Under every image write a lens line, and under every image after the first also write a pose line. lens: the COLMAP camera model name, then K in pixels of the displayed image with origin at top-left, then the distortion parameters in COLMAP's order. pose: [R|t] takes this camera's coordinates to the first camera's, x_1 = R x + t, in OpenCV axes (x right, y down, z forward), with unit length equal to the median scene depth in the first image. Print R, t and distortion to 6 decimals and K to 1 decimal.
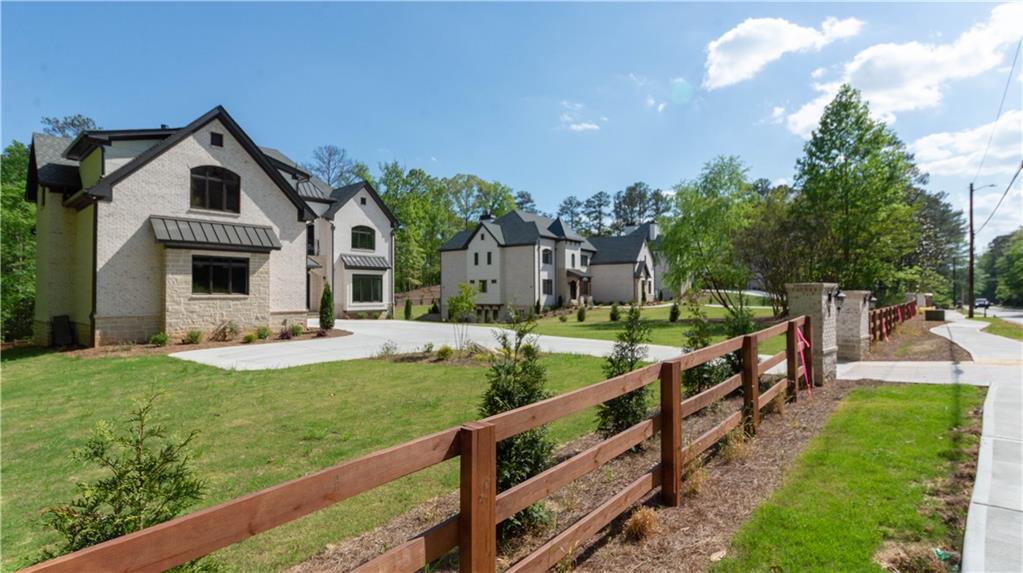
lens RADIAL K [[514.4, 0, 512.5], [0, 514.4, 268.0], [0, 0, 1]] dist [-0.000351, -0.000302]
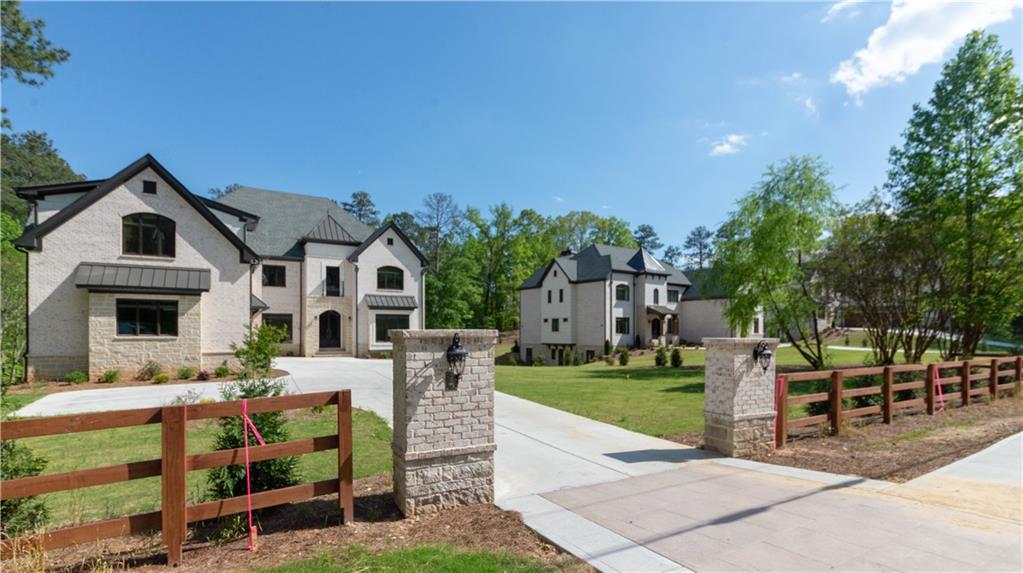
lens RADIAL K [[494.8, 0, 510.1], [0, 494.8, 321.4], [0, 0, 1]] dist [-0.001976, -0.001326]
pose [[0.948369, -0.004886, -0.317132, 0.251501], [0.014562, 0.999498, 0.028150, 0.002731], [0.316835, -0.031314, 0.947964, 0.159109]]
